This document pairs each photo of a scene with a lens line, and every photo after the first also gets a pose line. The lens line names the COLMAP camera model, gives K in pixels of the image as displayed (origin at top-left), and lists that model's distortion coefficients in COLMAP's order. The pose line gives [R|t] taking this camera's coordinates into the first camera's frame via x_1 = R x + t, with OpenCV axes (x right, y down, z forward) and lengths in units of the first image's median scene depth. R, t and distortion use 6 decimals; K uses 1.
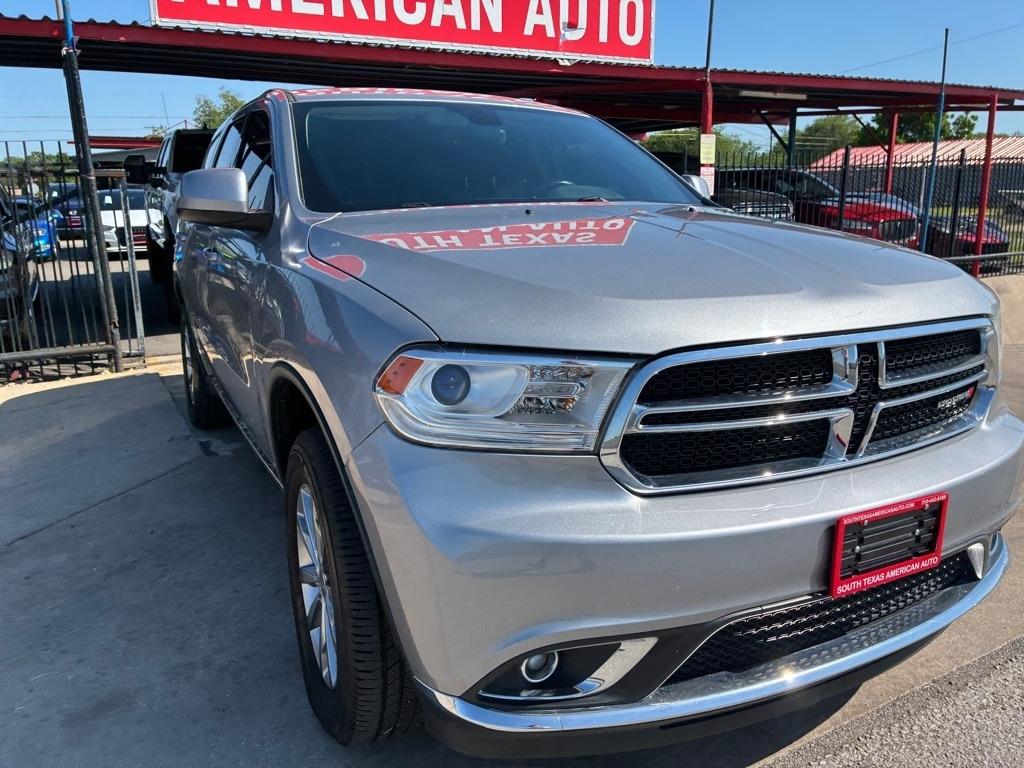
lens RADIAL K [[778.4, 0, 521.0], [0, 778.4, 368.9], [0, 0, 1]] dist [0.051332, -0.072714]
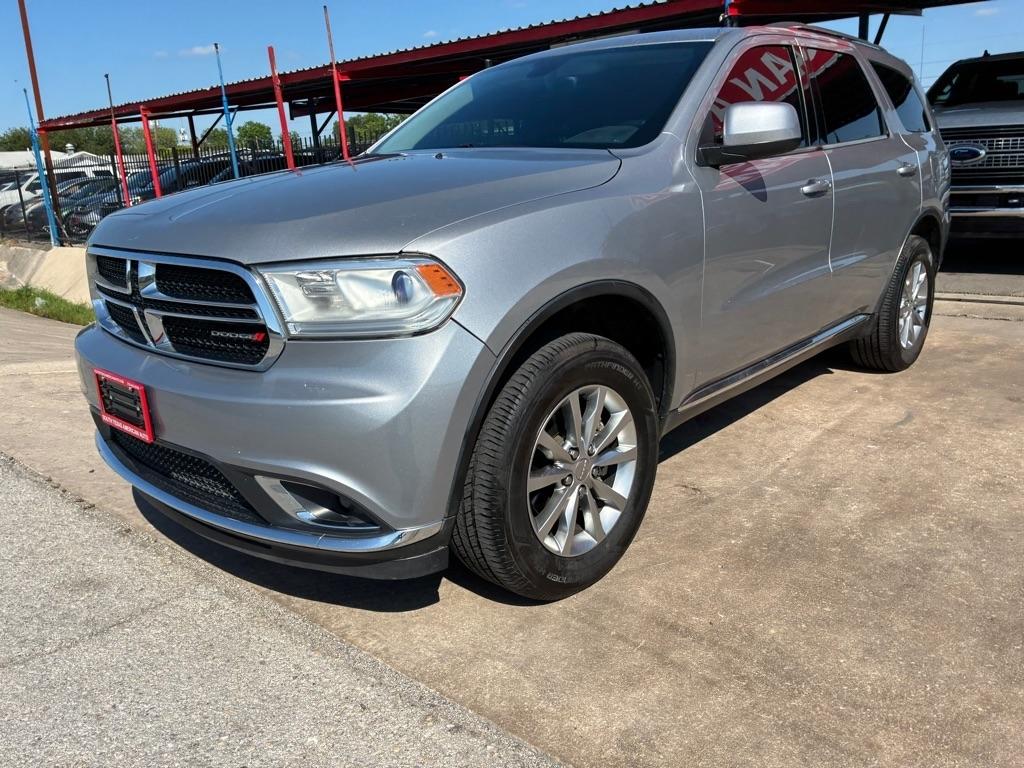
lens RADIAL K [[778.4, 0, 529.8], [0, 778.4, 382.1], [0, 0, 1]] dist [0.051332, -0.072714]
pose [[0.363934, 0.249550, -0.897372, 1.402379], [-0.164564, 0.965511, 0.201759, -0.153559], [0.916772, 0.074249, 0.392449, 0.790514]]
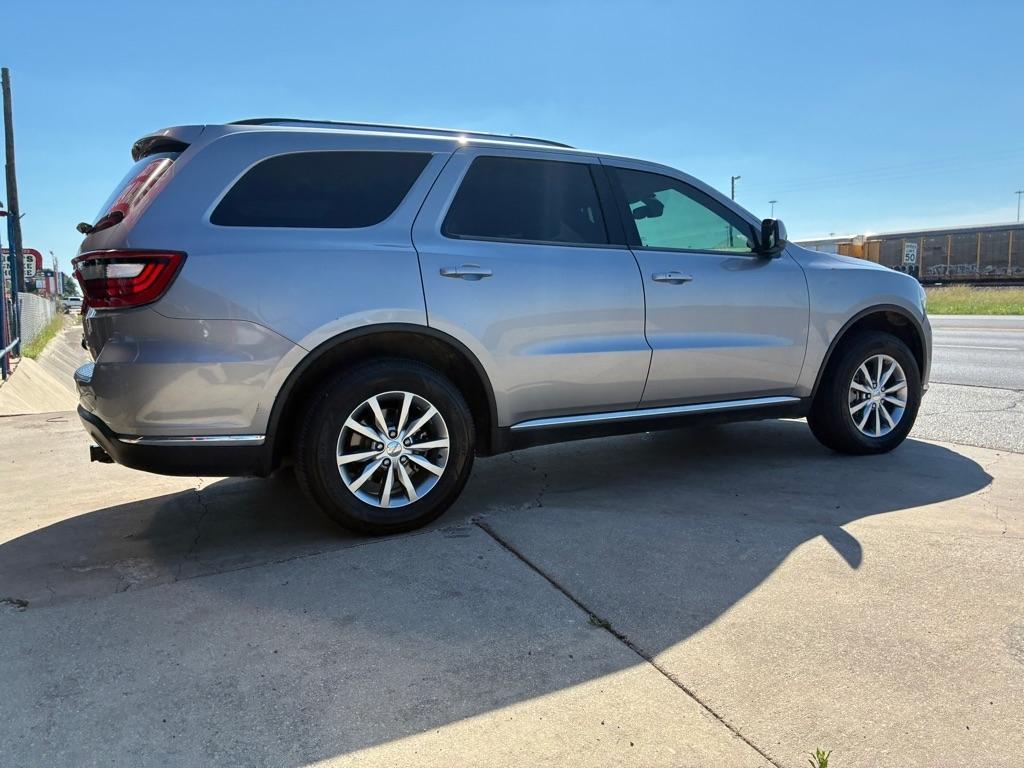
lens RADIAL K [[778.4, 0, 511.5], [0, 778.4, 363.2], [0, 0, 1]] dist [0.051332, -0.072714]
pose [[0.007559, -0.074291, 0.997208, -2.413765], [0.230222, 0.970577, 0.070562, -0.231860], [-0.973109, 0.229046, 0.024441, 1.816960]]
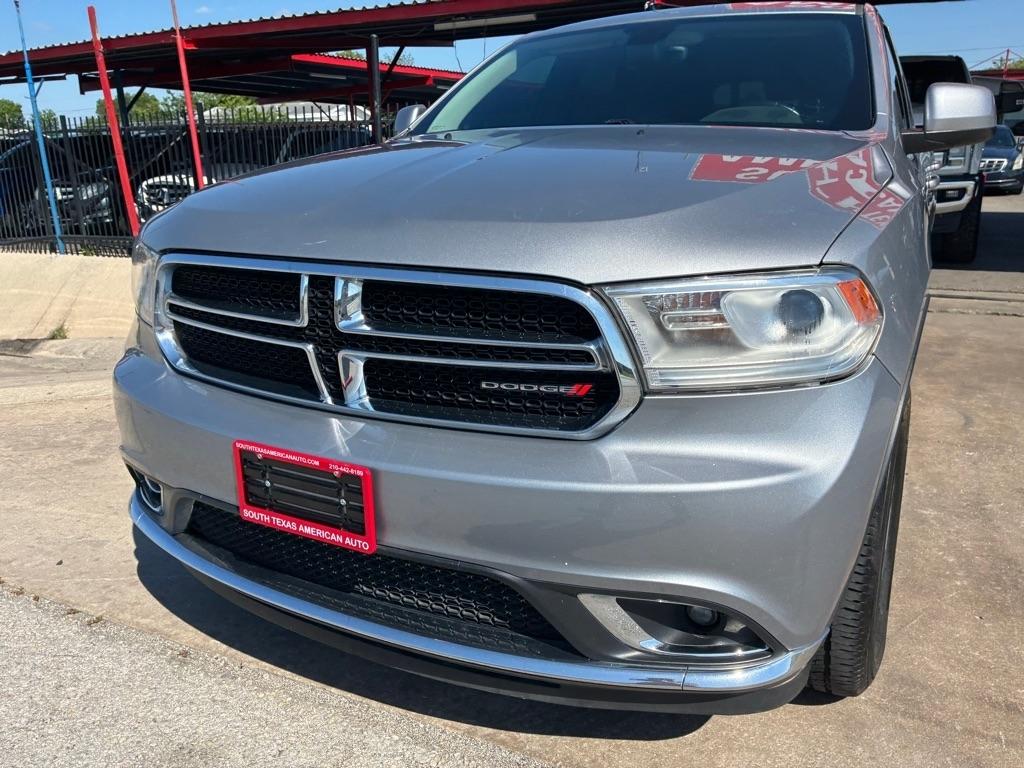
lens RADIAL K [[778.4, 0, 534.4], [0, 778.4, 380.6], [0, 0, 1]] dist [0.051332, -0.072714]
pose [[0.586747, 0.233818, -0.775279, 0.933335], [-0.166550, 0.971782, 0.167033, -0.075843], [0.792457, 0.031117, 0.609133, 0.466294]]
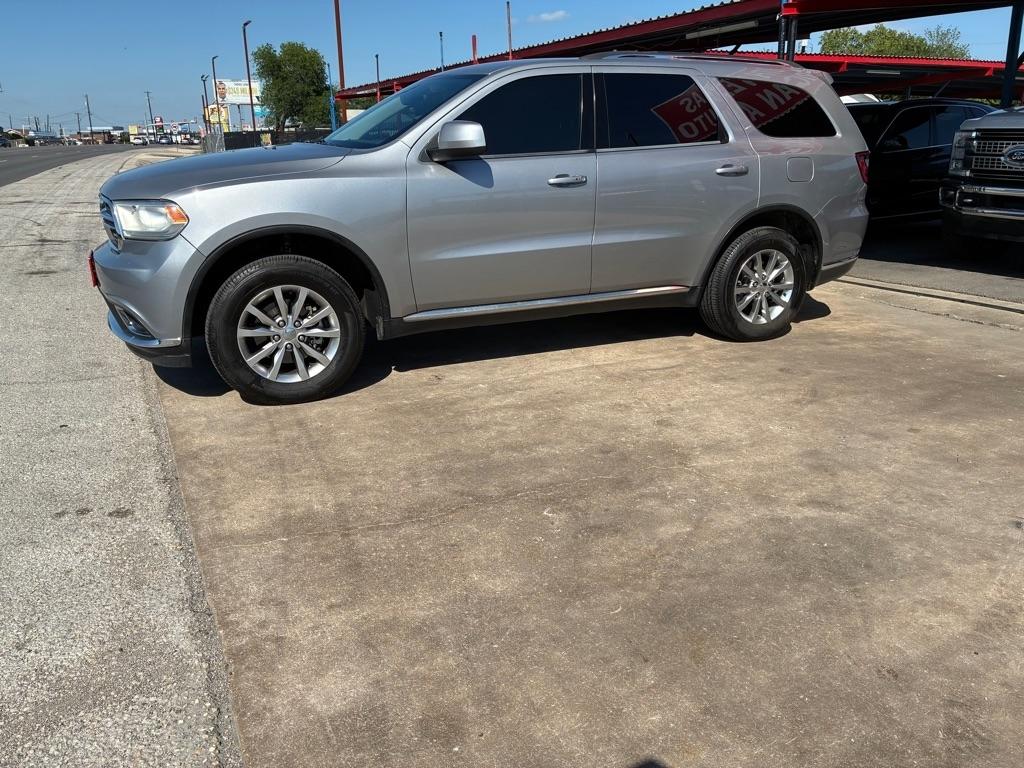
lens RADIAL K [[778.4, 0, 510.1], [0, 778.4, 378.1], [0, 0, 1]] dist [0.051332, -0.072714]
pose [[-0.037716, 0.307492, -0.950803, 2.257481], [-0.209773, 0.927843, 0.308388, -0.413352], [0.977022, 0.211084, 0.029509, 1.727927]]
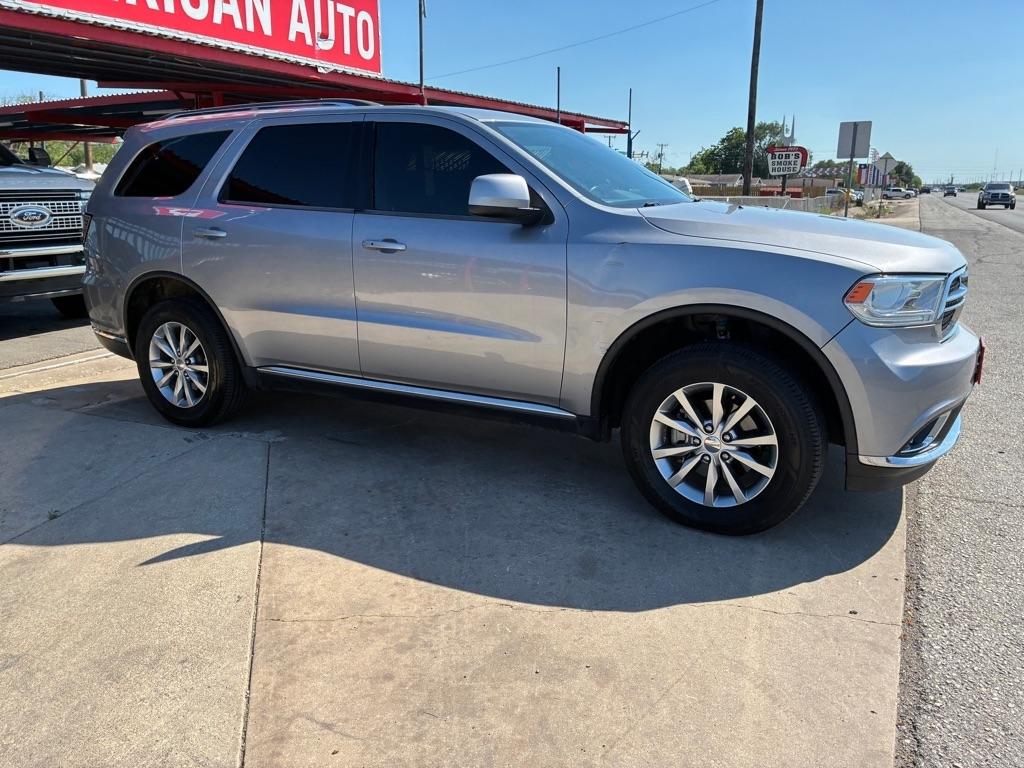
lens RADIAL K [[778.4, 0, 507.5], [0, 778.4, 366.0], [0, 0, 1]] dist [0.051332, -0.072714]
pose [[0.838235, -0.107218, 0.534665, -1.272484], [0.108528, 0.993667, 0.029117, 0.024988], [-0.534401, 0.033619, 0.844562, -0.094814]]
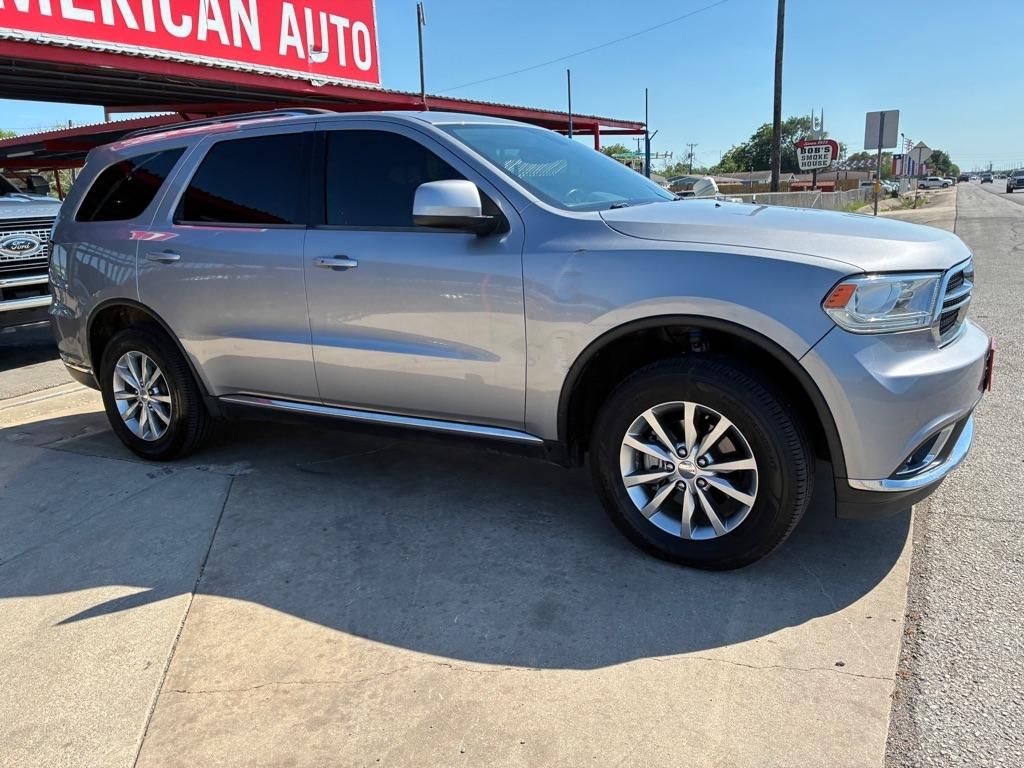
lens RADIAL K [[778.4, 0, 520.6], [0, 778.4, 364.1], [0, 0, 1]] dist [0.051332, -0.072714]
pose [[0.850853, -0.132327, 0.508466, -1.076558], [0.145386, 0.989274, 0.014171, 0.019609], [-0.504887, 0.061867, 0.860965, -0.063037]]
